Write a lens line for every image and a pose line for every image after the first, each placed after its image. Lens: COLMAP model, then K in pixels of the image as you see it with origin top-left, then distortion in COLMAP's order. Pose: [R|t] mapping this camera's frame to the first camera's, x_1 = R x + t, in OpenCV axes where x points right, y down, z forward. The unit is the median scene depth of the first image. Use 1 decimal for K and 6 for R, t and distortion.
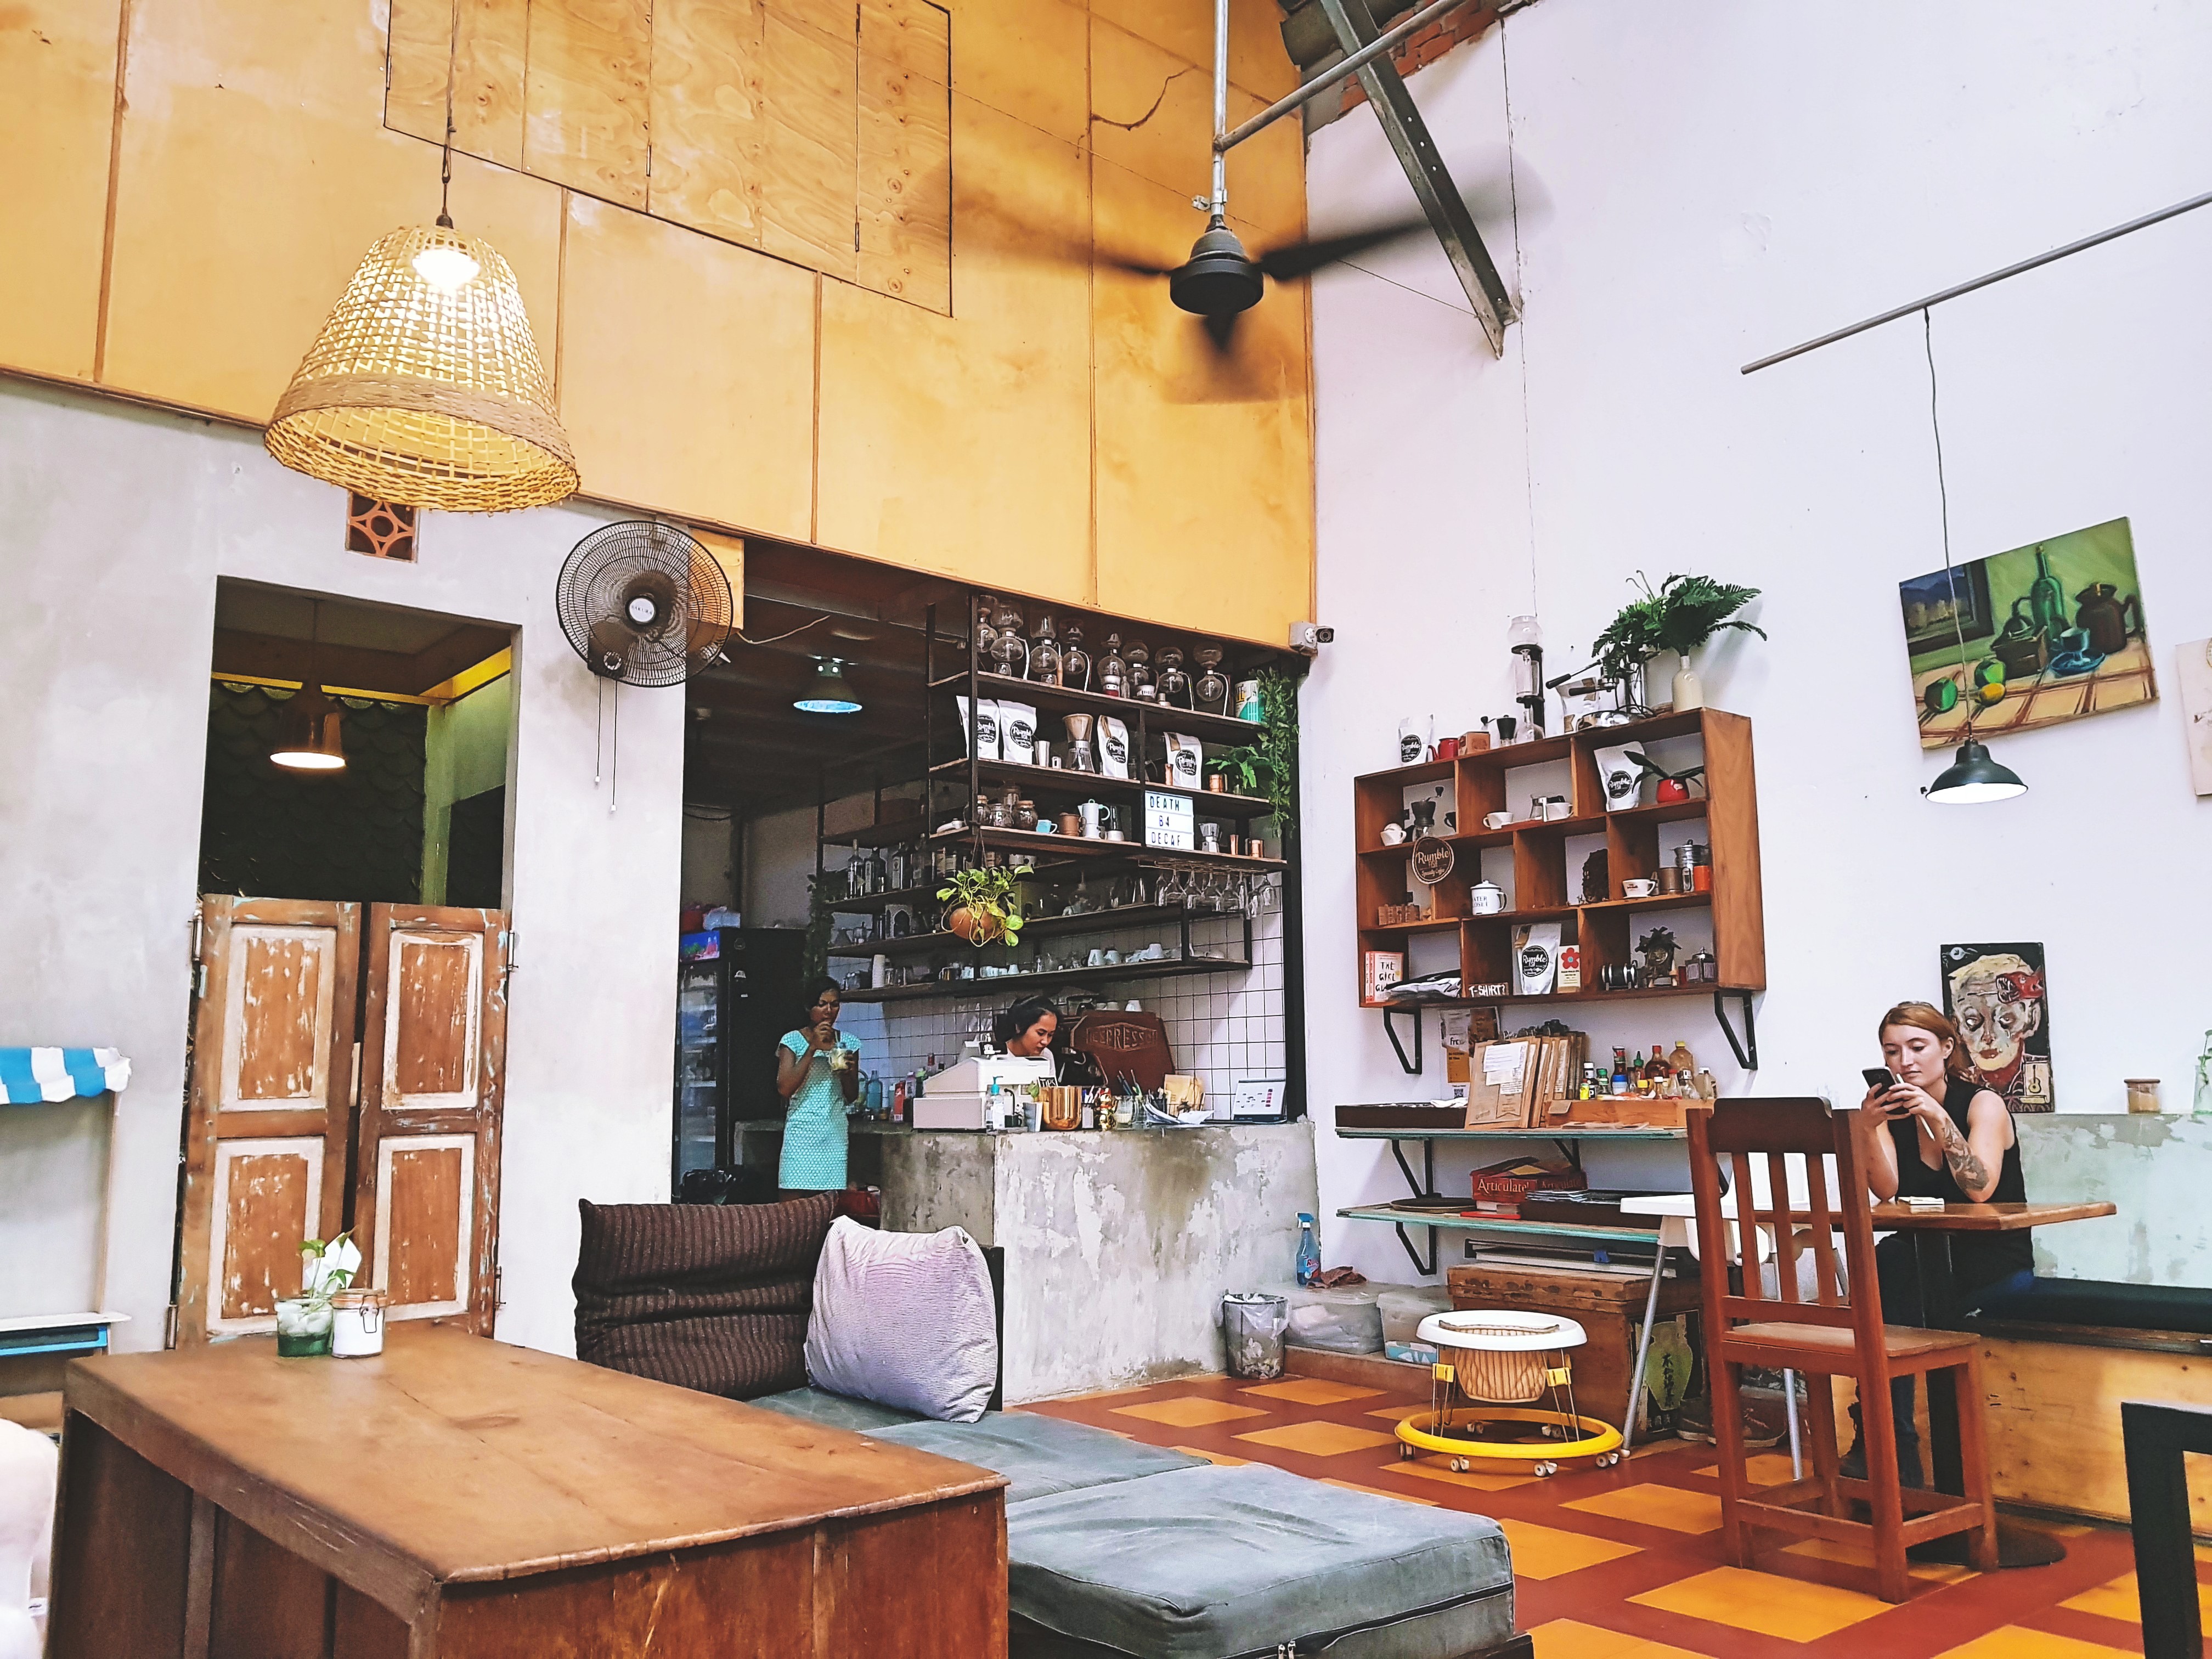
lens RADIAL K [[1765.7, 0, 1105.2], [0, 1765.7, 826.1], [0, 0, 1]] dist [0.041757, 0.002496]
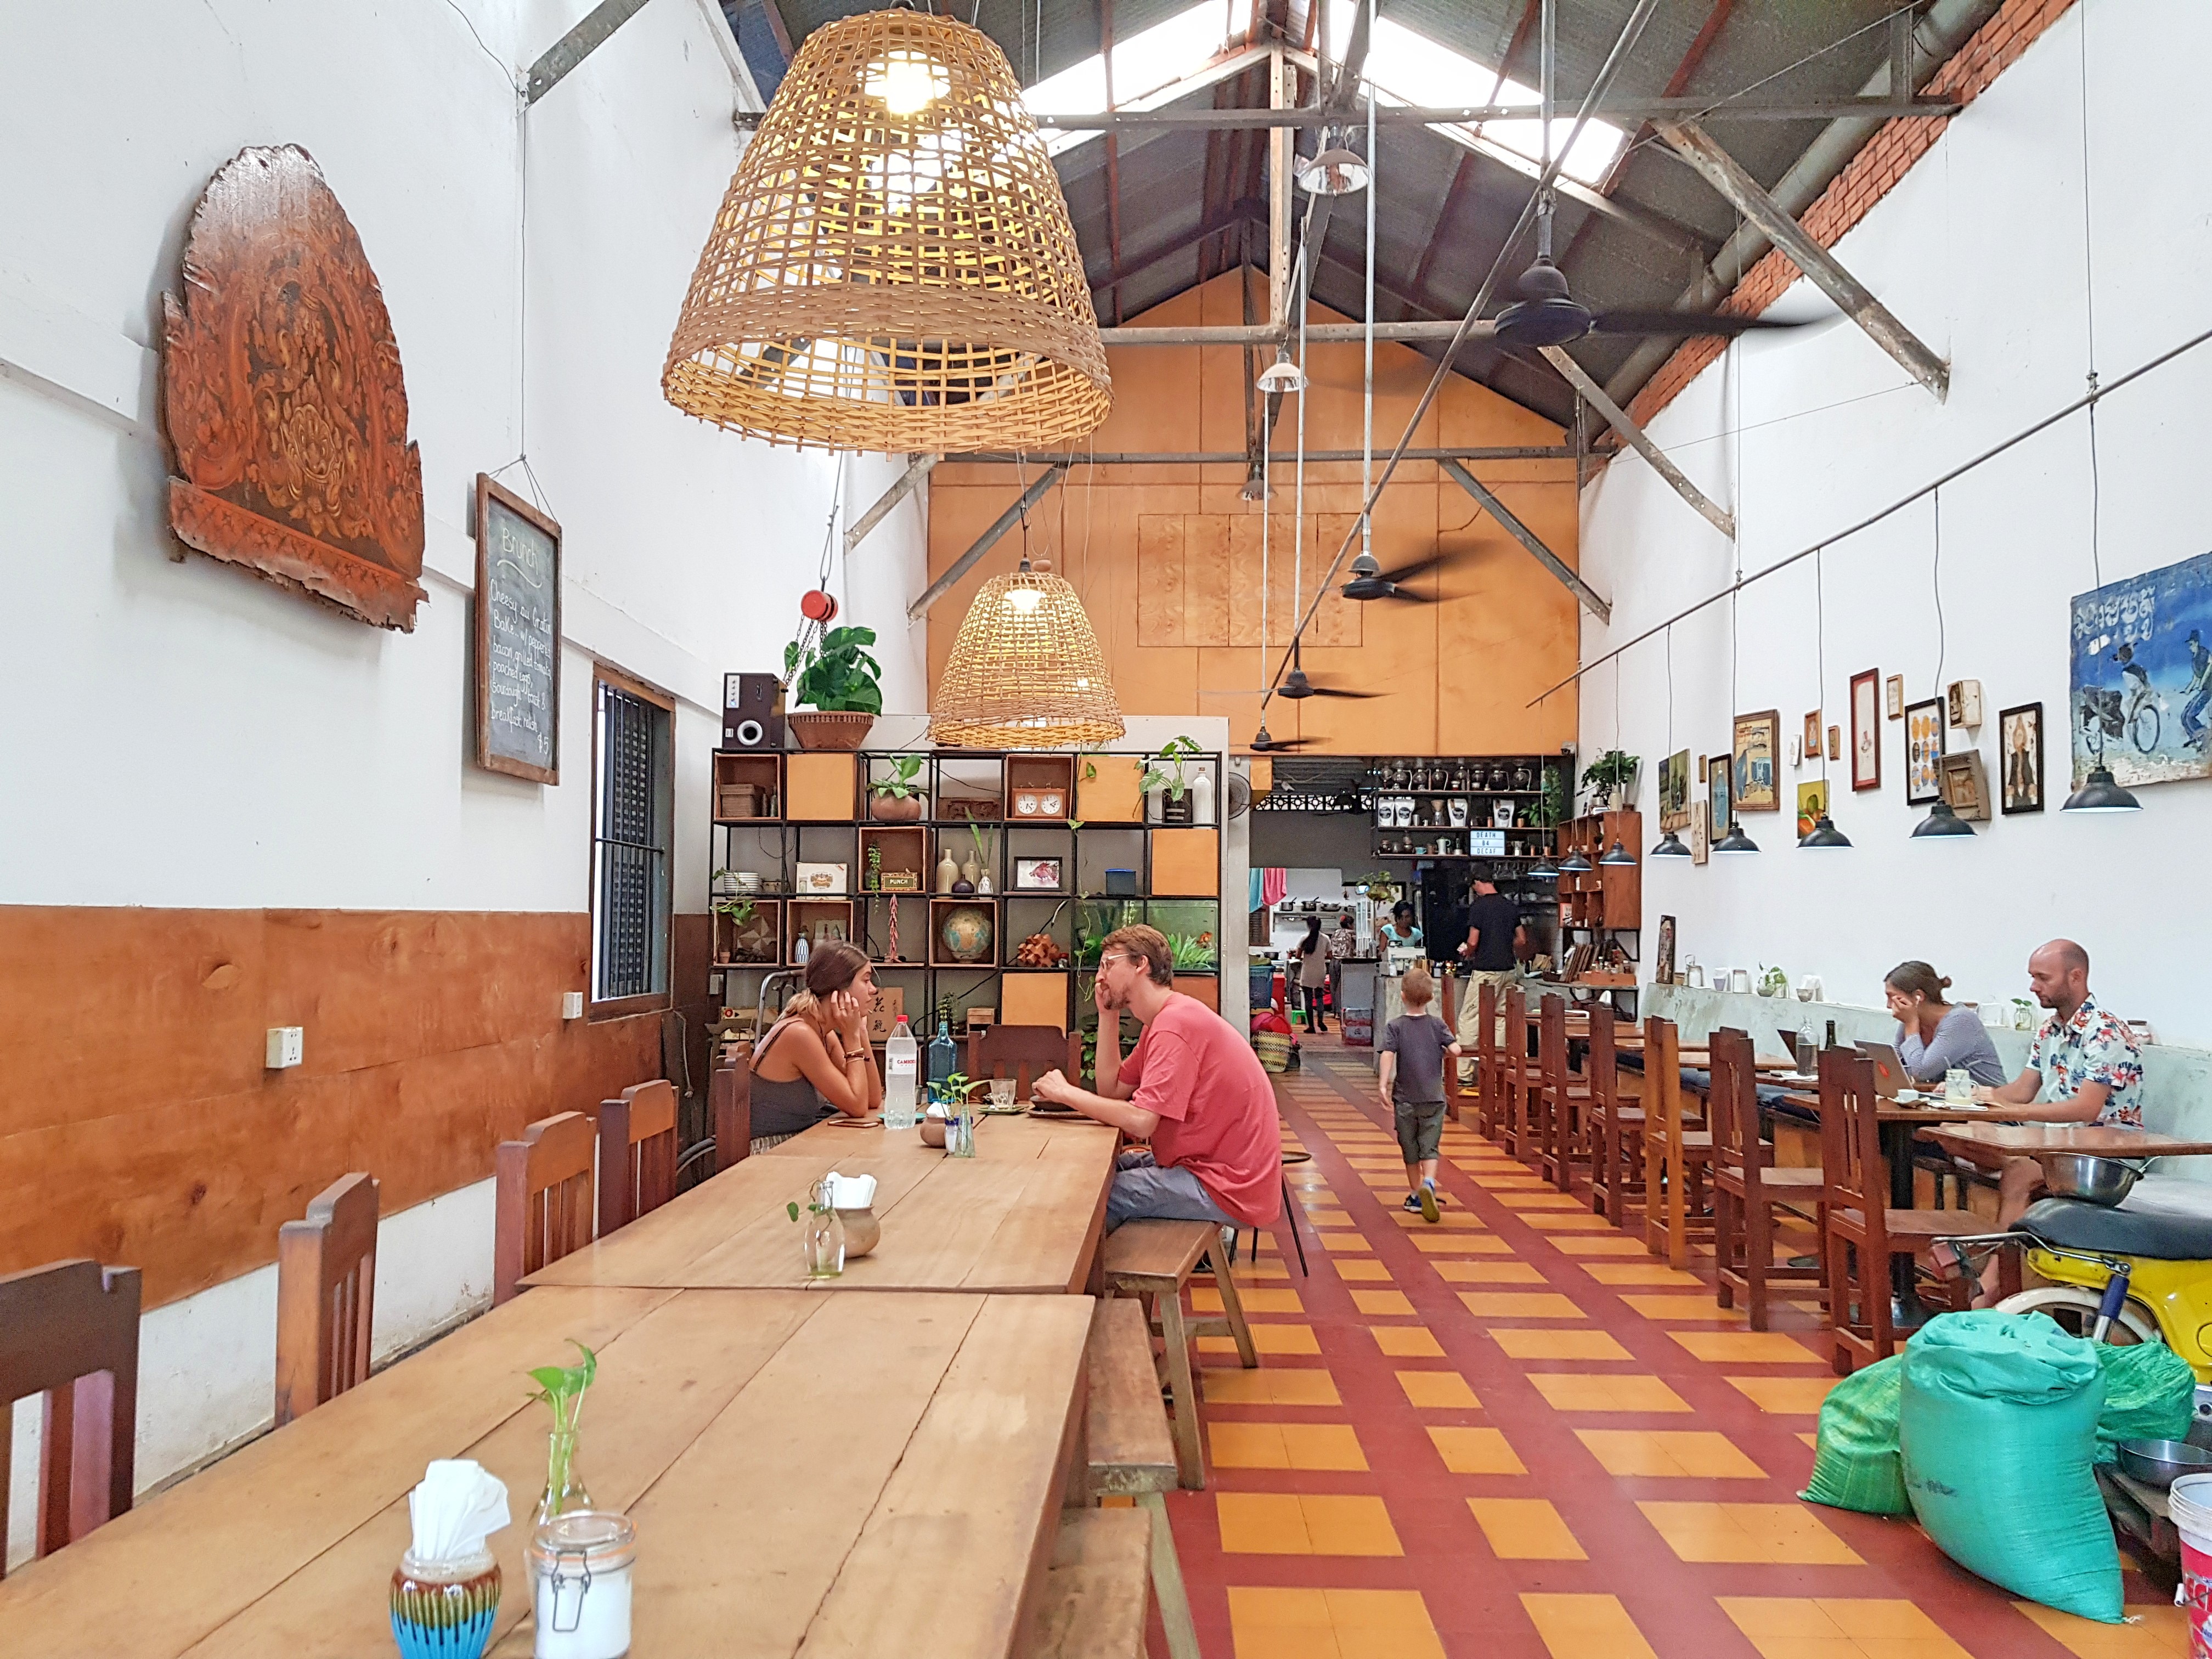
lens RADIAL K [[1765.7, 0, 1104.5], [0, 1765.7, 833.6], [0, 0, 1]] dist [0.041757, 0.002496]
pose [[0.760583, -0.012776, -0.649115, 1.157850], [0.076242, 0.994646, 0.069758, -0.215170], [0.644748, -0.102546, 0.757485, -1.048011]]
